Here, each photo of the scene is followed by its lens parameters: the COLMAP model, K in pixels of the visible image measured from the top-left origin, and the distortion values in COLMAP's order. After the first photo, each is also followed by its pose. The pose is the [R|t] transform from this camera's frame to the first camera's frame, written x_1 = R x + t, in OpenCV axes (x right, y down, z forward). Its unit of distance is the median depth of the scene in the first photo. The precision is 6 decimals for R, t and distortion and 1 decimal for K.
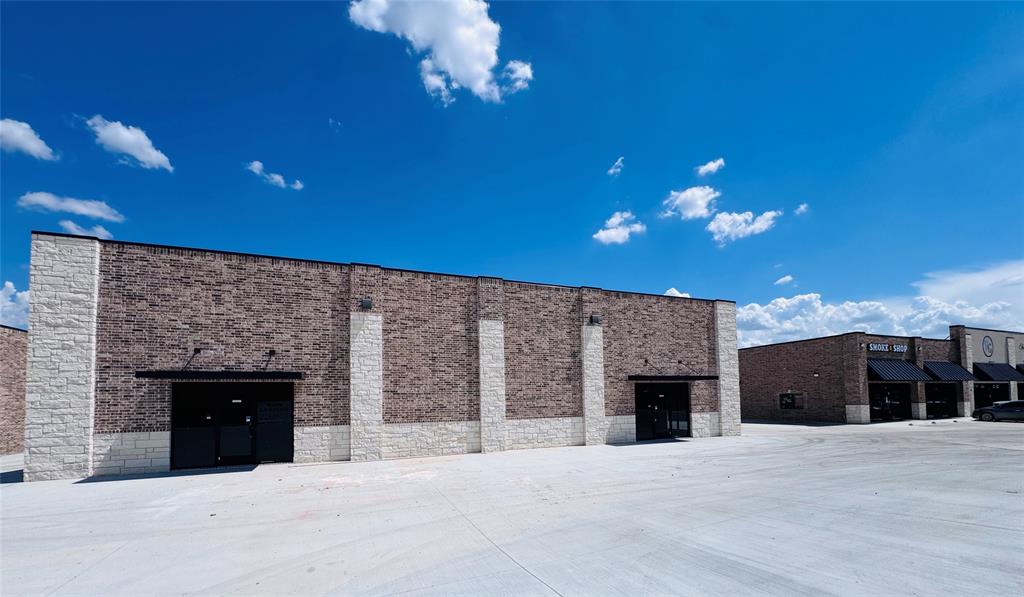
lens RADIAL K [[410.4, 0, 509.2], [0, 410.4, 385.1], [0, 0, 1]] dist [0.000084, -0.000058]
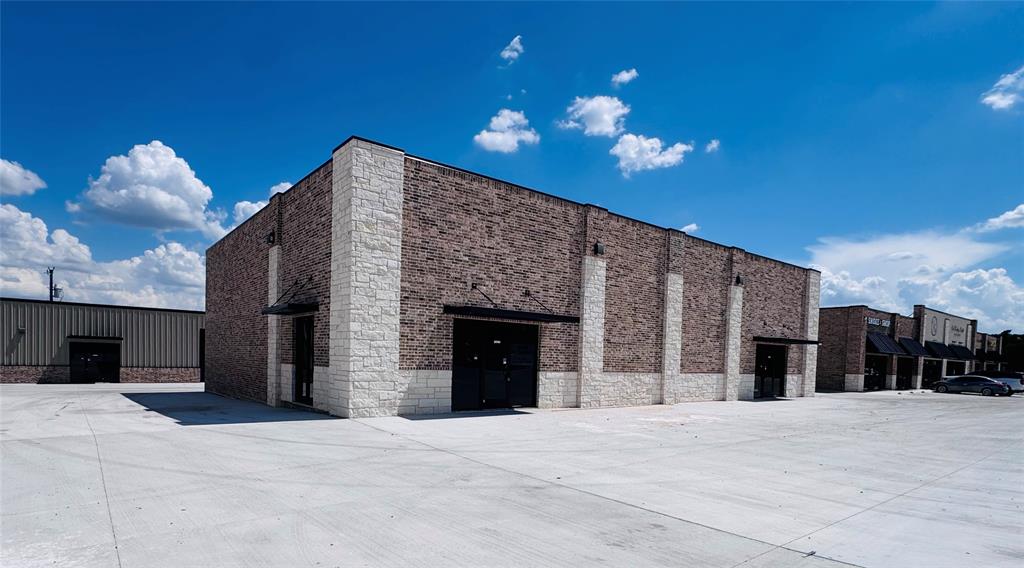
lens RADIAL K [[545.2, 0, 508.7], [0, 545.2, 380.2], [0, 0, 1]] dist [-0.001005, -0.000372]
pose [[0.955201, 0.035491, 0.293822, -0.858839], [-0.059429, 0.995564, 0.072947, 0.028994], [-0.289929, -0.087141, 0.953073, -0.184663]]
